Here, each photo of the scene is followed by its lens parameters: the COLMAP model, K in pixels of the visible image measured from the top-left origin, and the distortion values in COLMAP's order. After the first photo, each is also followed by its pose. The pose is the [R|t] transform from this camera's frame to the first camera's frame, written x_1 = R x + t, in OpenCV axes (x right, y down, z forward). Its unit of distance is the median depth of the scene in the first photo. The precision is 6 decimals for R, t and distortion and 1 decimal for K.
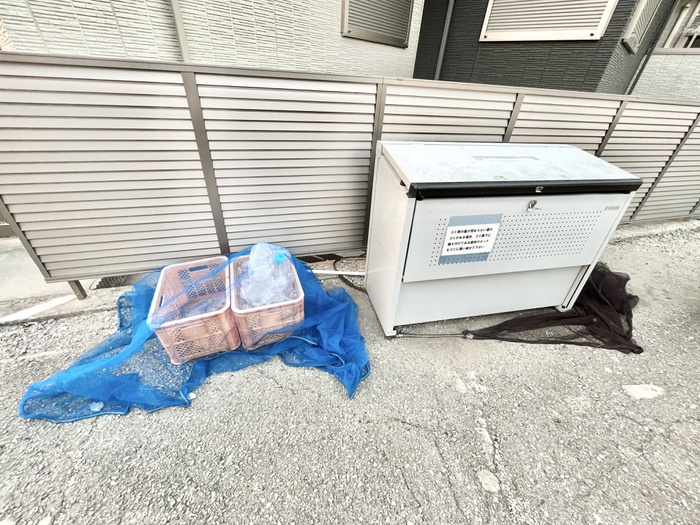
lens RADIAL K [[282.5, 0, 350.6], [0, 282.5, 263.1], [0, 0, 1]] dist [-0.004985, 0.000558]
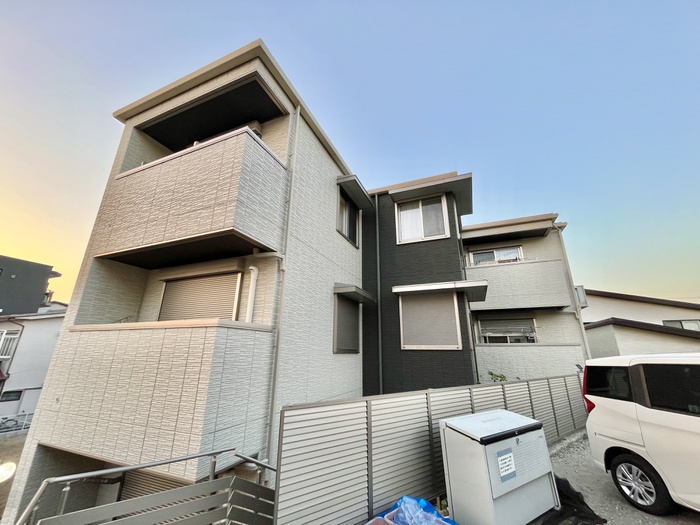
lens RADIAL K [[282.5, 0, 349.6], [0, 282.5, 264.3], [0, 0, 1]] dist [-0.004985, 0.000558]
pose [[0.929769, 0.066423, 0.362101, -1.111585], [0.236128, 0.647016, -0.724992, 0.143711], [-0.282441, 0.759578, 0.585891, -0.739889]]
